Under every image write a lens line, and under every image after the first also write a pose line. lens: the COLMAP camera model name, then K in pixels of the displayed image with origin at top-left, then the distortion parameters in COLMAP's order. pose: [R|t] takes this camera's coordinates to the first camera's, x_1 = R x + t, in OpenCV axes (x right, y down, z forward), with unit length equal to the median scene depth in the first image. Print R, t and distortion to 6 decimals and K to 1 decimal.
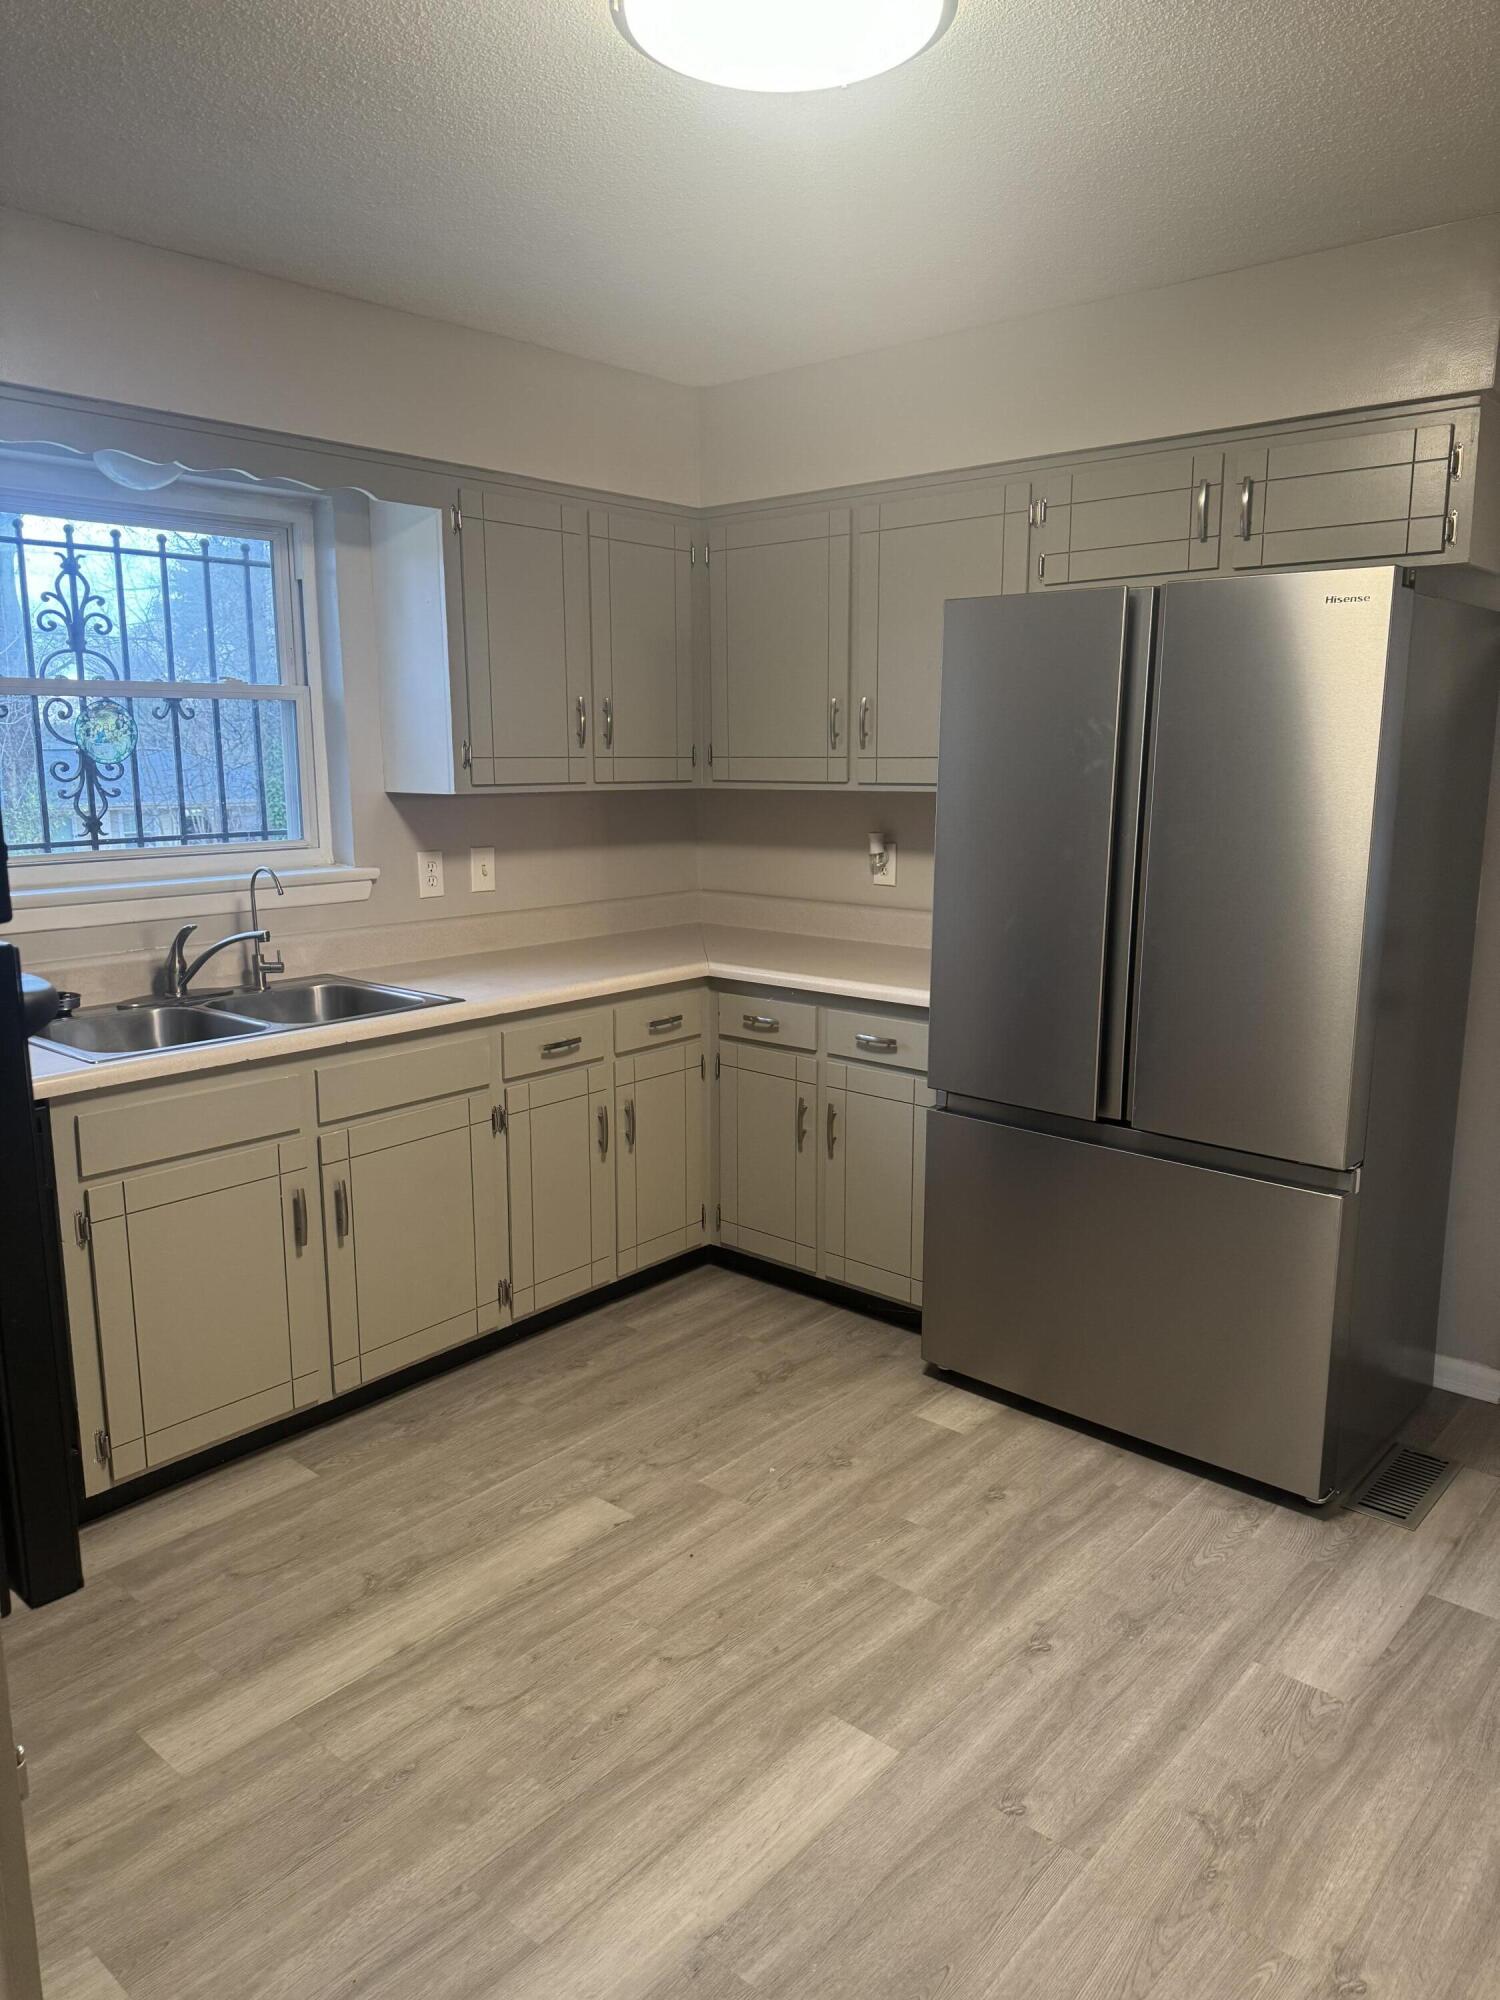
lens RADIAL K [[1411.9, 0, 749.7], [0, 1411.9, 989.8], [0, 0, 1]] dist [0.023934, -0.025104]
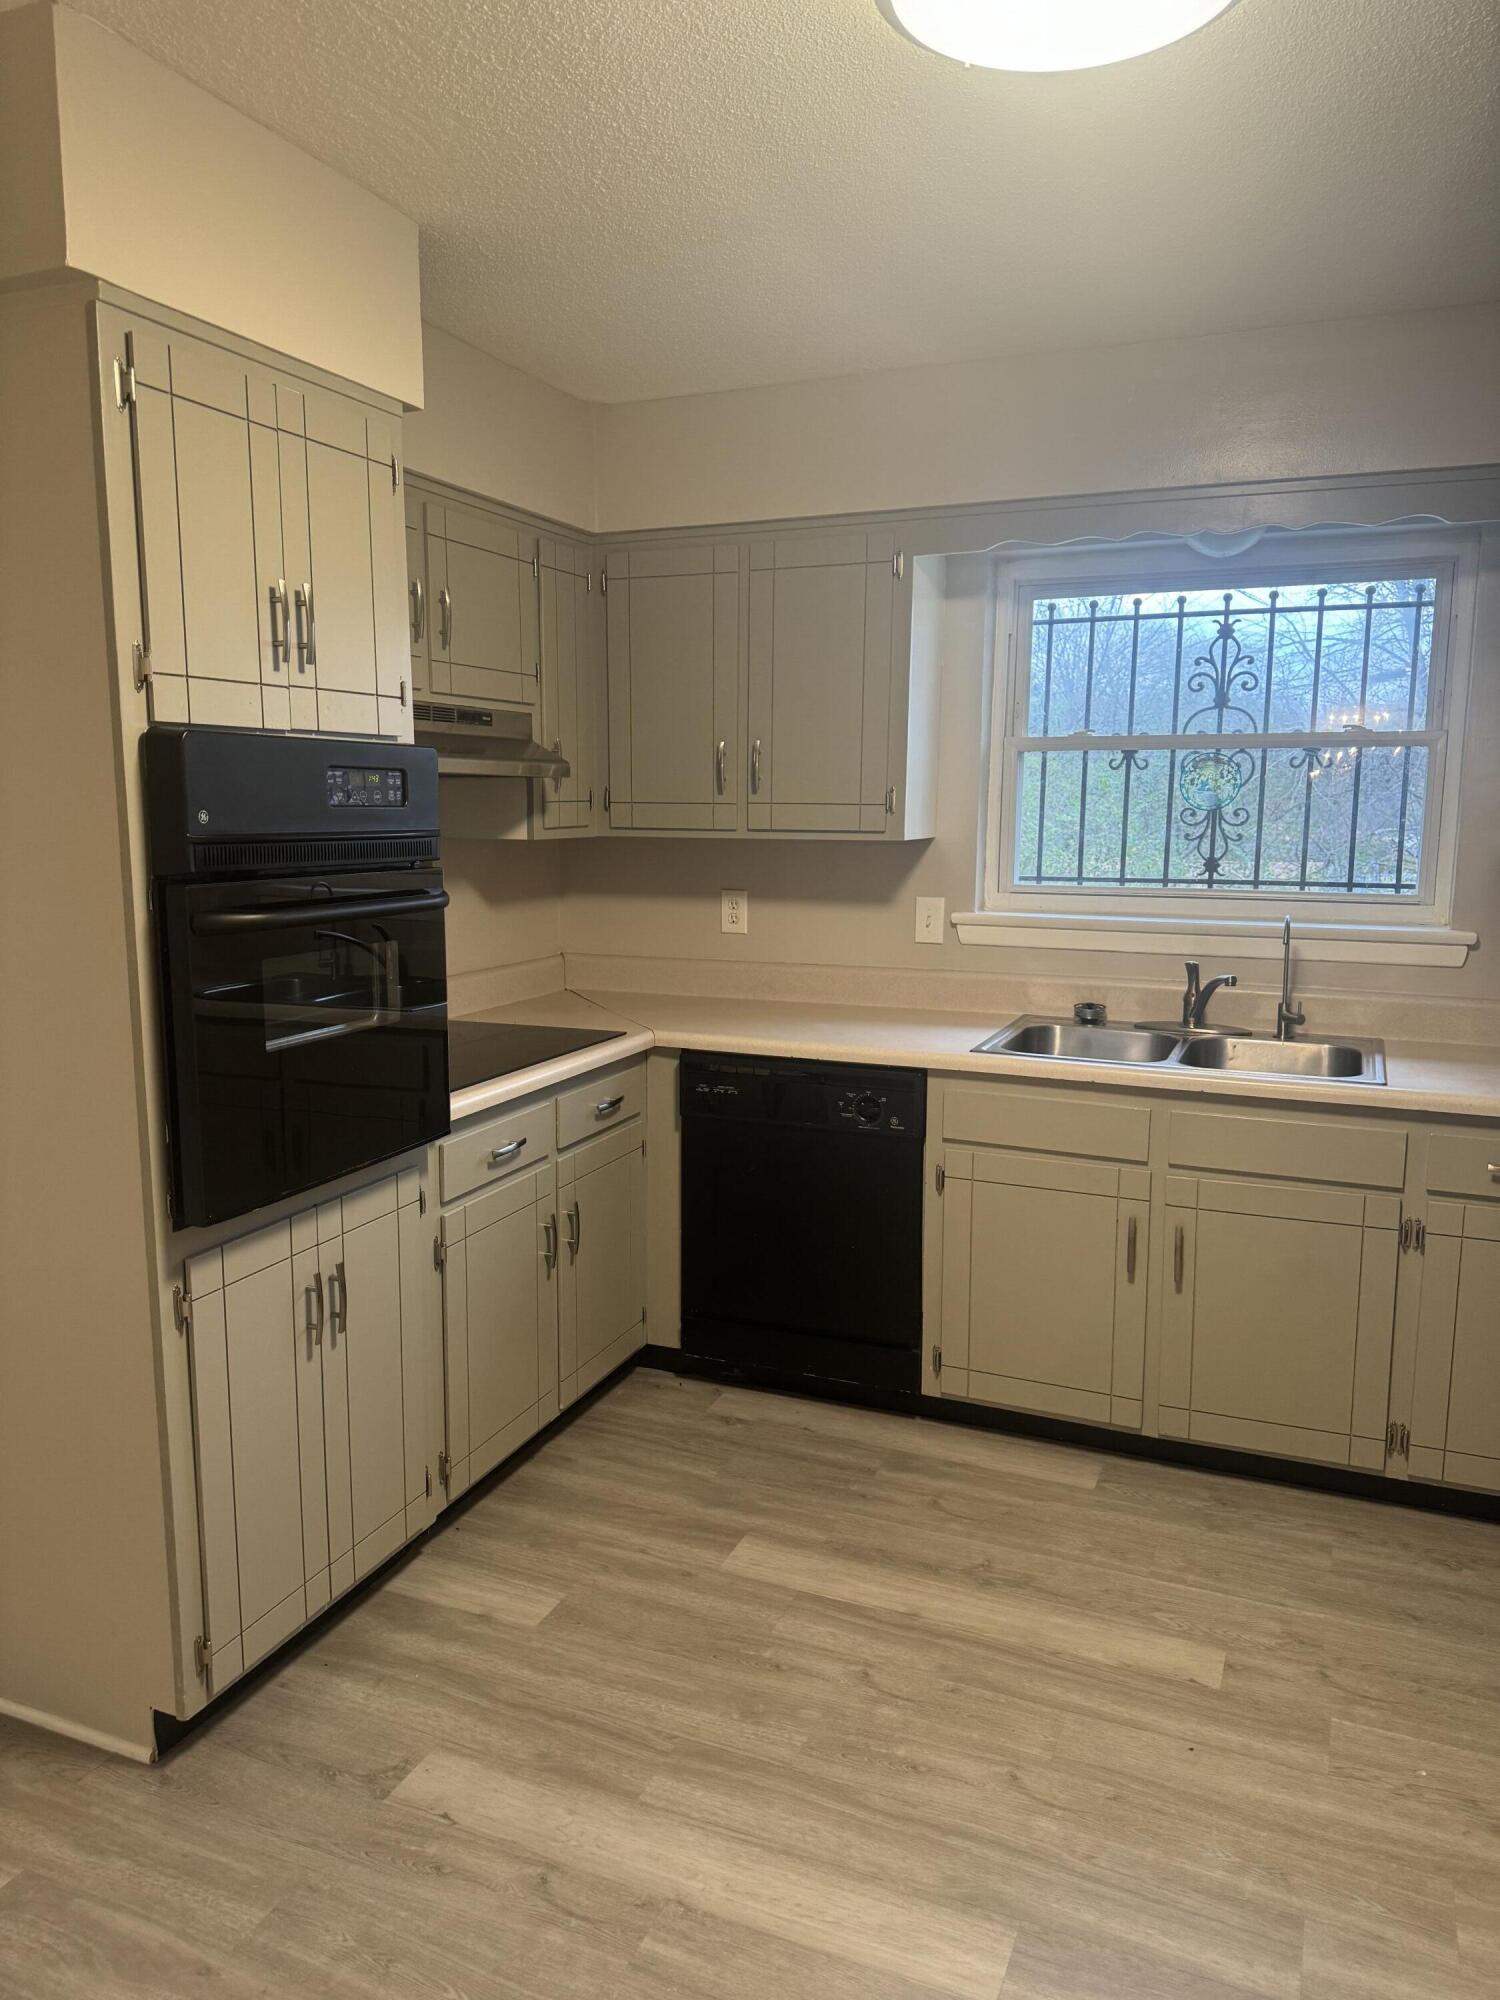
lens RADIAL K [[1411.9, 0, 754.1], [0, 1411.9, 1000.6], [0, 0, 1]] dist [0.023934, -0.025104]
pose [[0.317118, 0.150956, -0.936295, 0.569655], [-0.177825, 0.979206, 0.097646, -0.071114], [0.931565, 0.135532, 0.337368, 0.386893]]
